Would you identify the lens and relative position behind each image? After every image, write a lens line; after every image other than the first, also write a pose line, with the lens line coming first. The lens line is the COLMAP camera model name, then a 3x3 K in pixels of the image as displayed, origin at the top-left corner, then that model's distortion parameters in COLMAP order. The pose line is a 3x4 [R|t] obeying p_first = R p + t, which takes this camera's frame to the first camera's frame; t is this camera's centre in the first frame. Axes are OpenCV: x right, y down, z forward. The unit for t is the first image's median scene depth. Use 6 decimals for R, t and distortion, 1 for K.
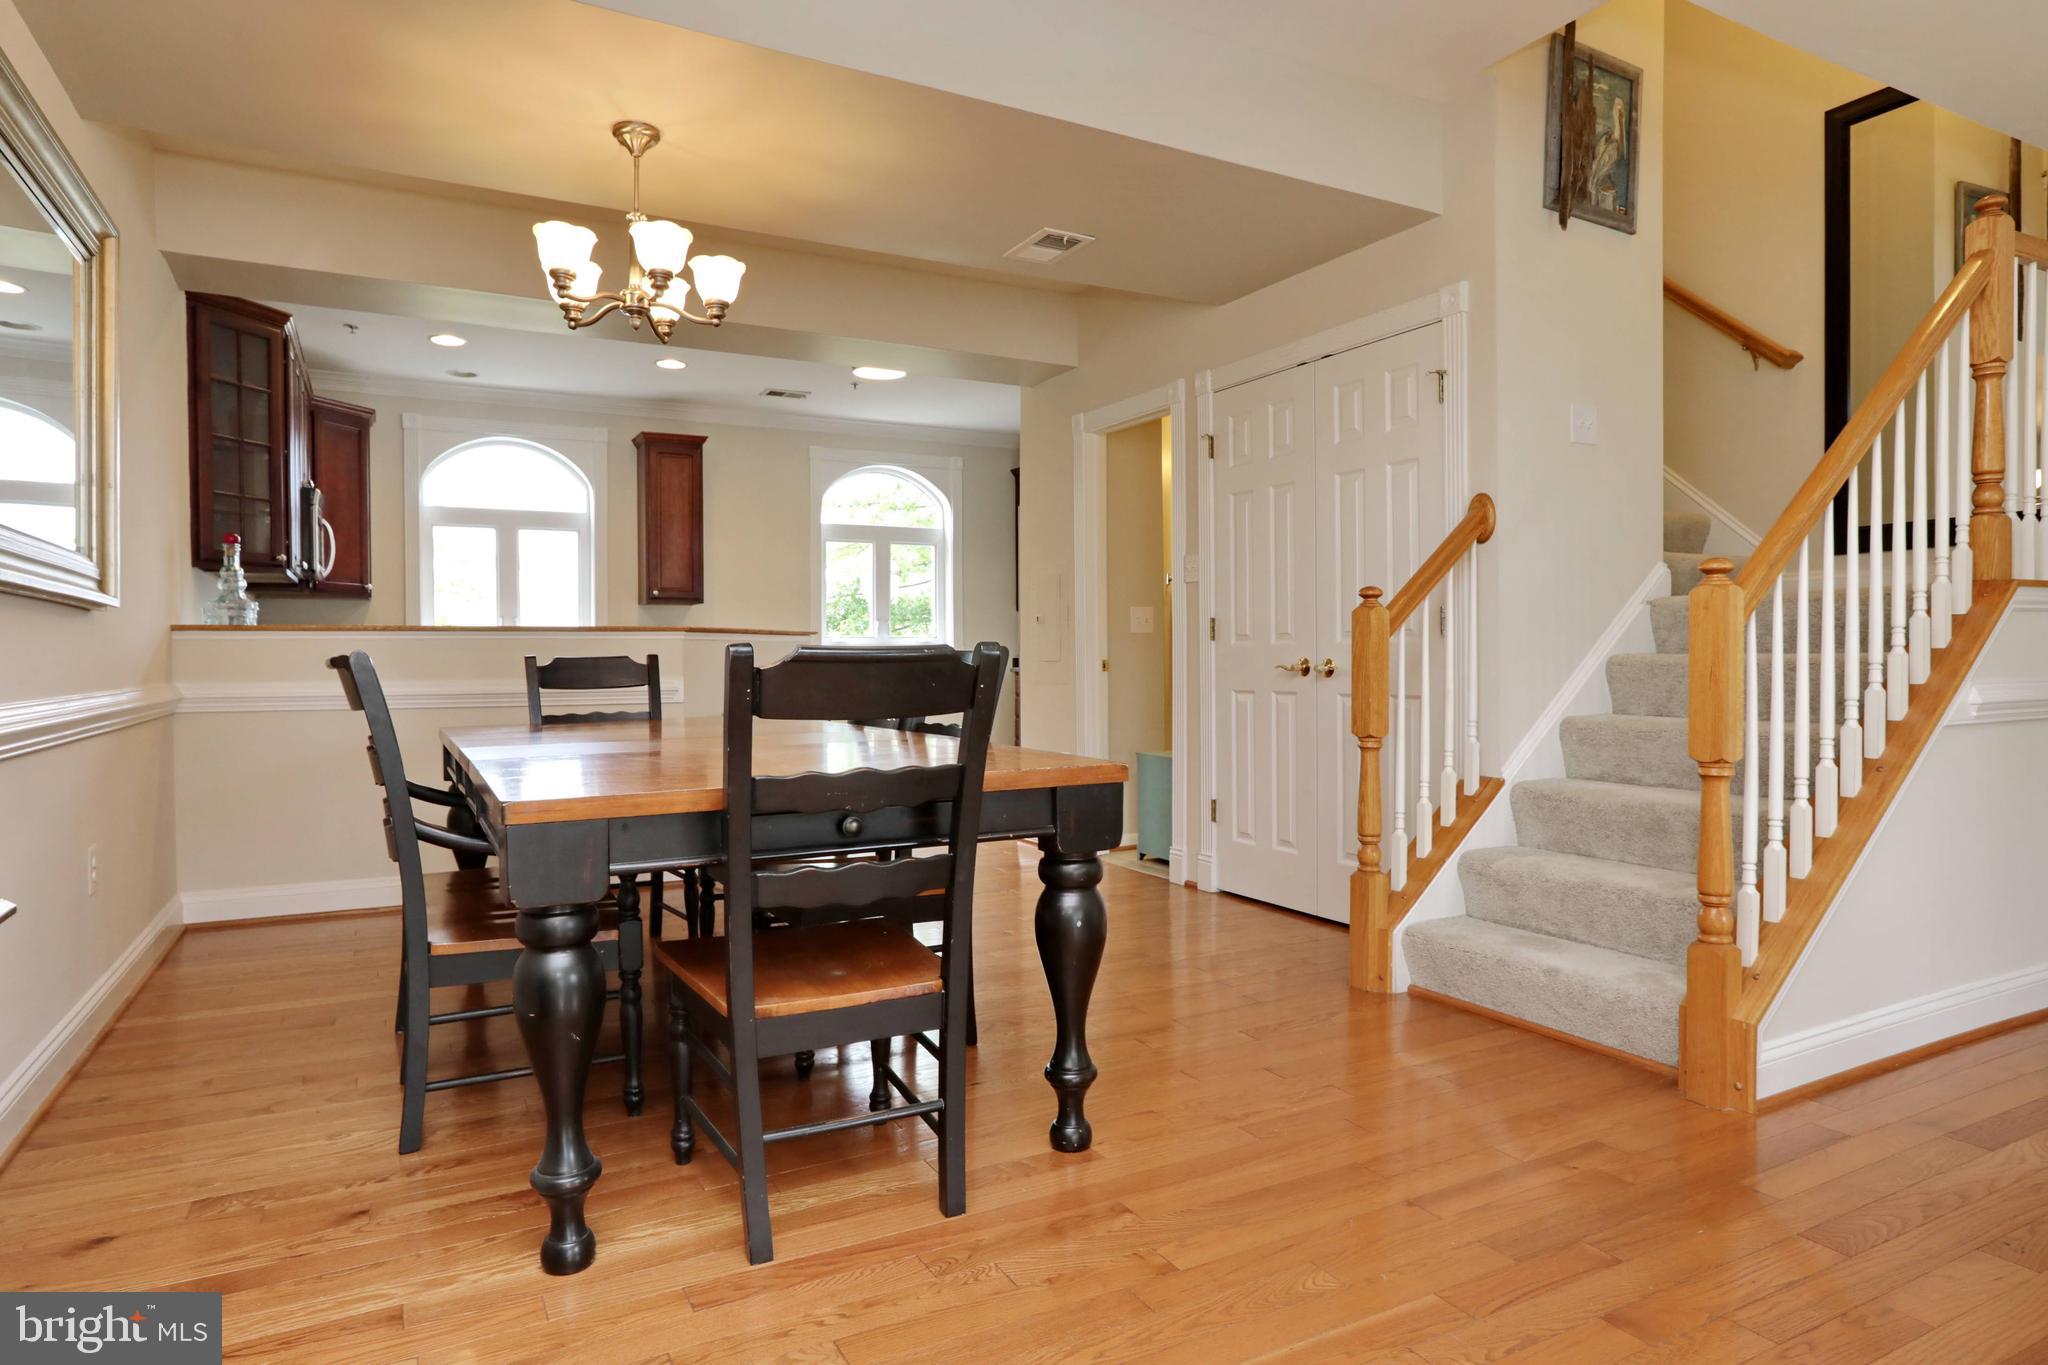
lens RADIAL K [[1177.0, 0, 1020.7], [0, 1177.0, 671.1], [0, 0, 1]] dist [-0.051667, 0.047211]
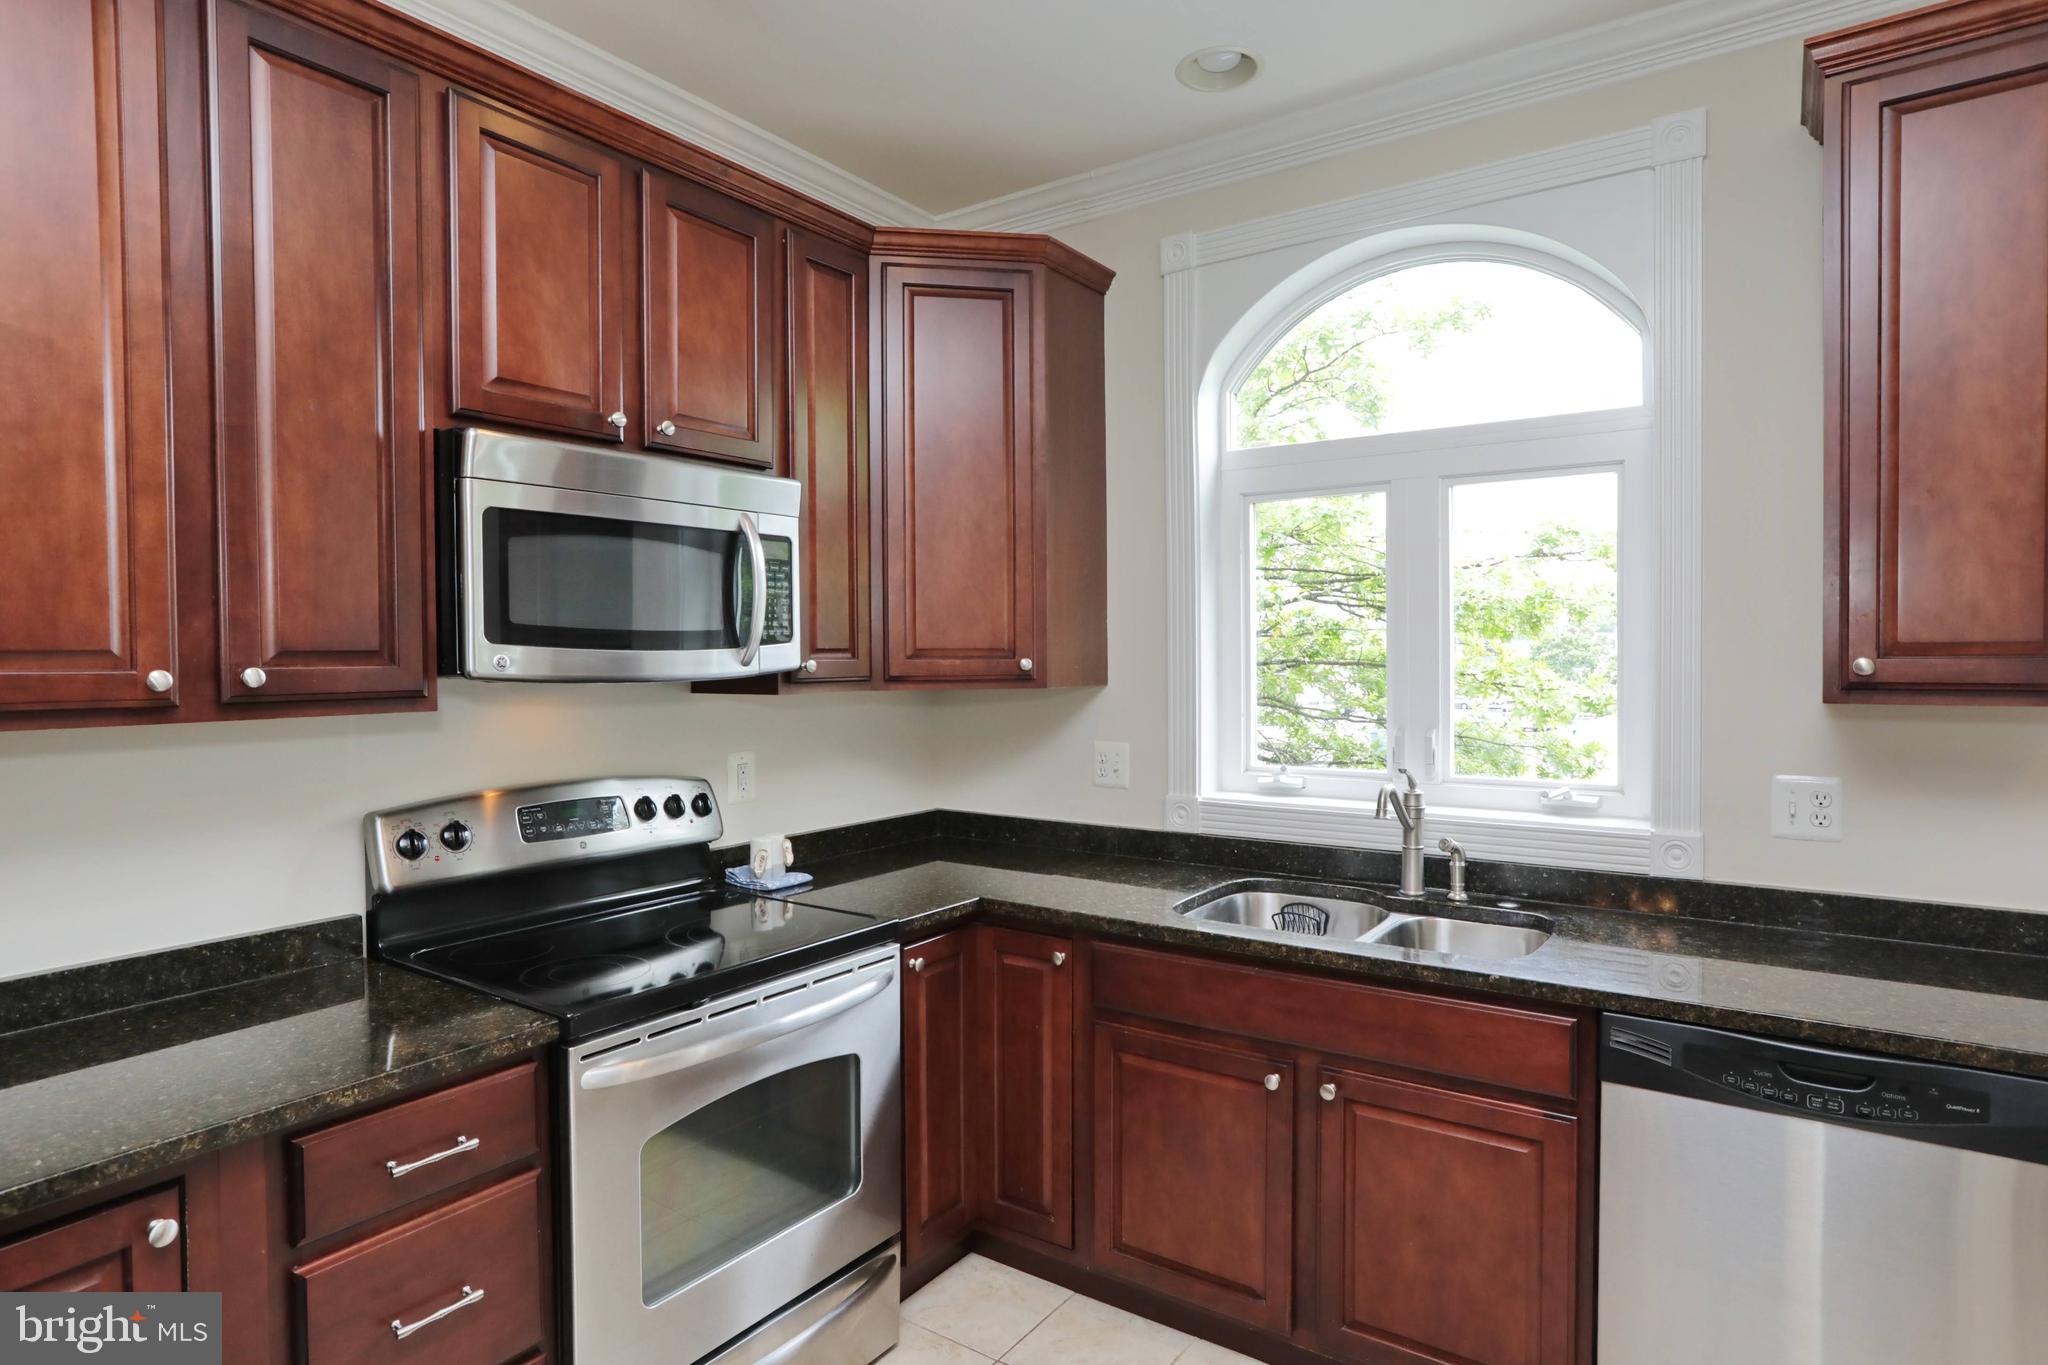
lens RADIAL K [[1100.3, 0, 1033.3], [0, 1100.3, 672.7], [0, 0, 1]] dist [-0.044355, 0.026674]
pose [[0.455699, 0.017811, -0.889956, -0.423364], [-0.003817, 0.999830, 0.018055, -0.155459], [0.890126, -0.004830, 0.455690, 1.661638]]
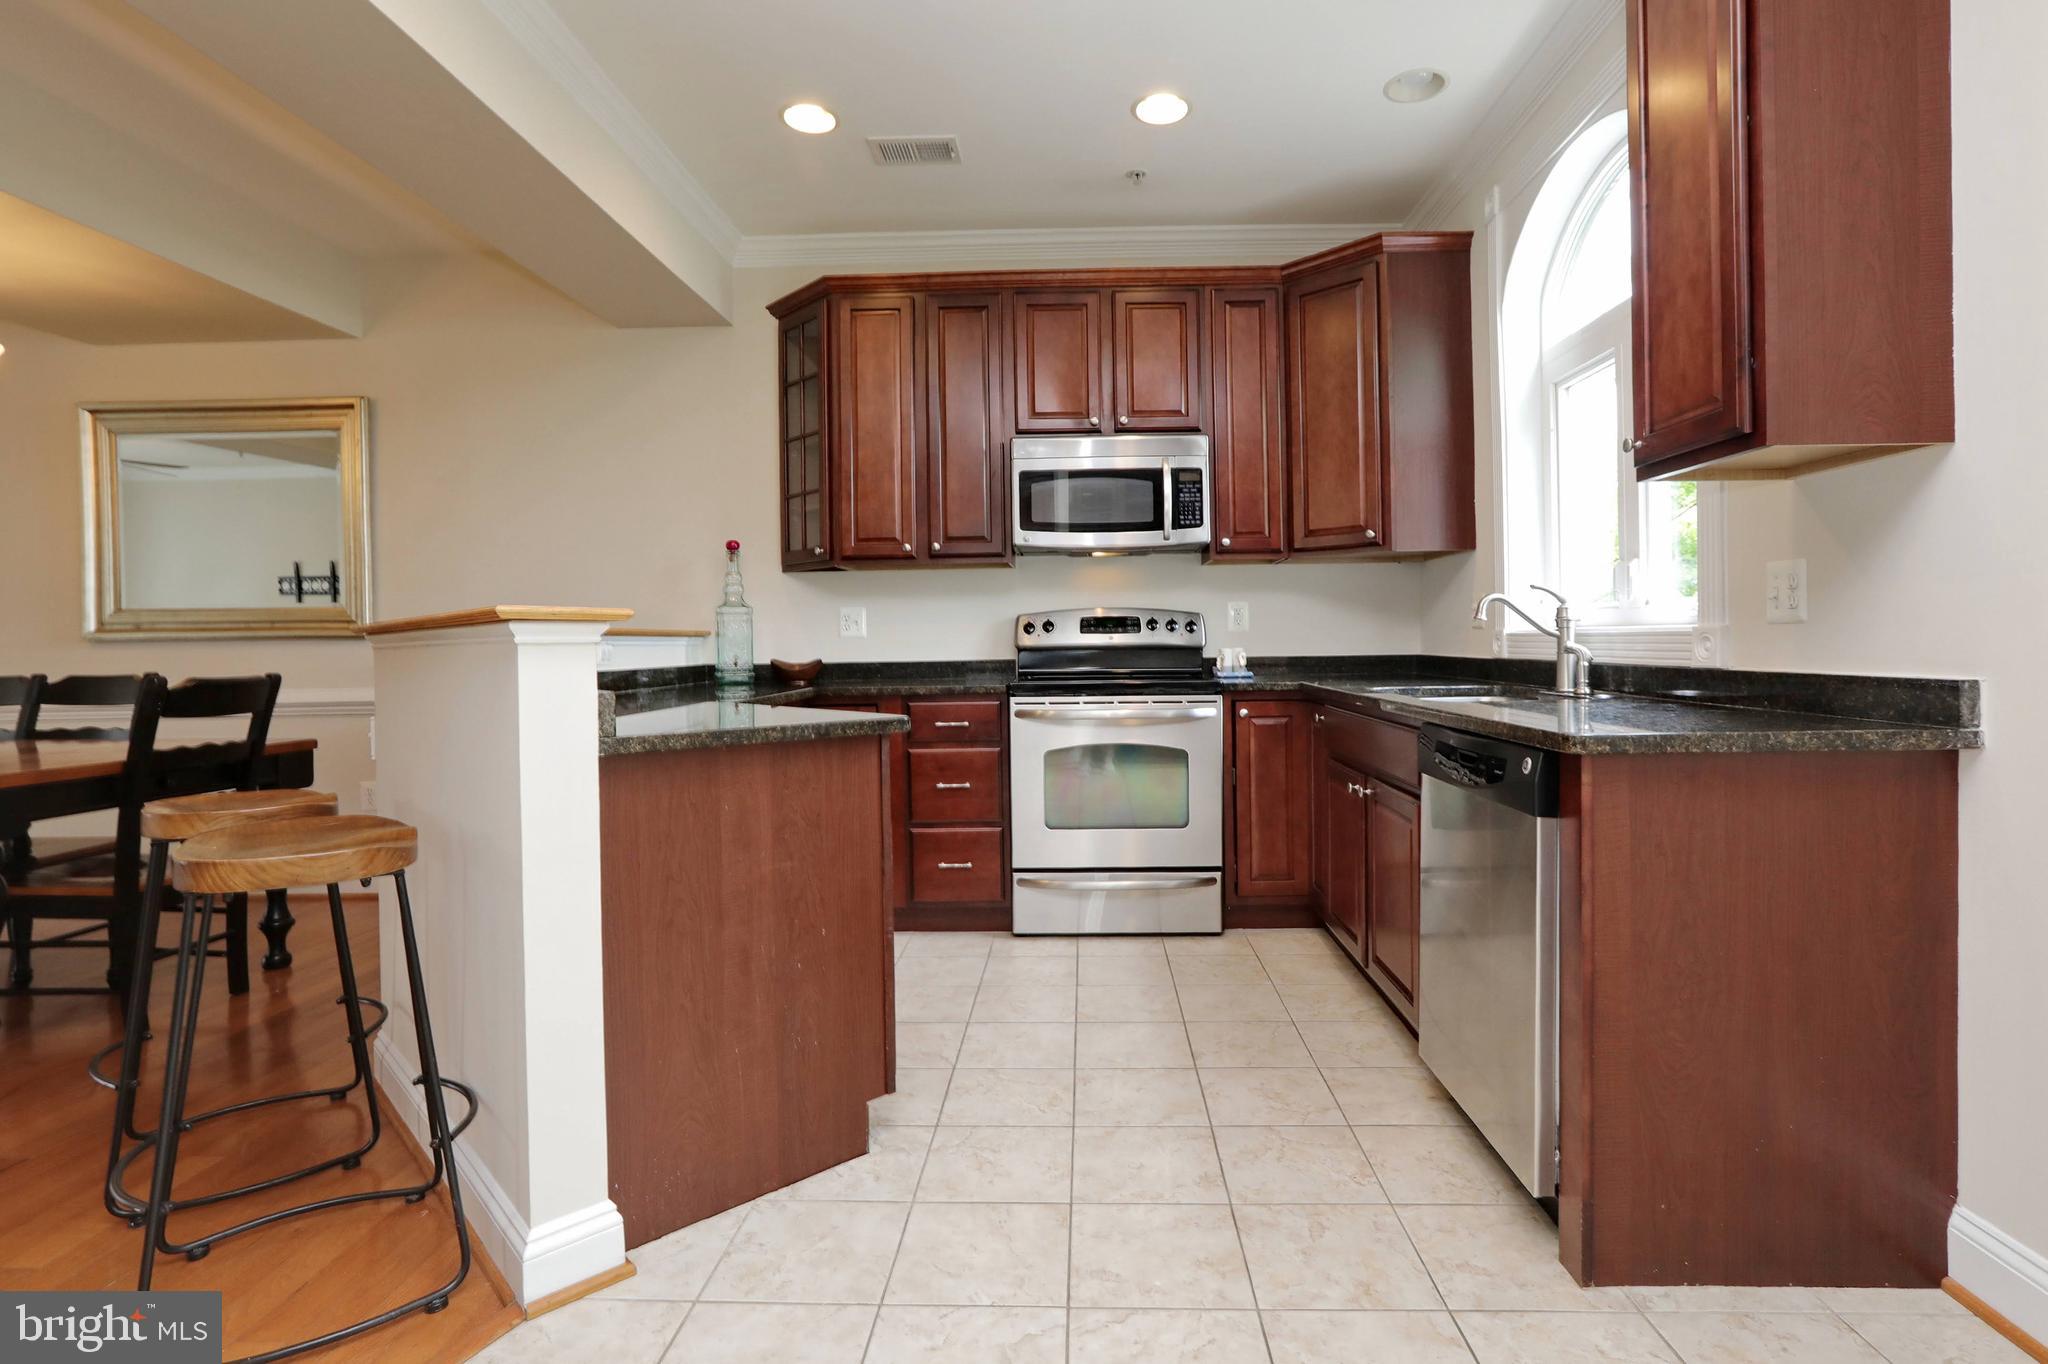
lens RADIAL K [[1008.8, 0, 1058.9], [0, 1008.8, 651.1], [0, 0, 1]] dist [-0.053999, 0.028680]
pose [[-0.498152, 0.022536, -0.866797, -0.065431], [0.007955, 0.999739, 0.021421, -0.050537], [0.867053, 0.003776, -0.498201, 2.256167]]
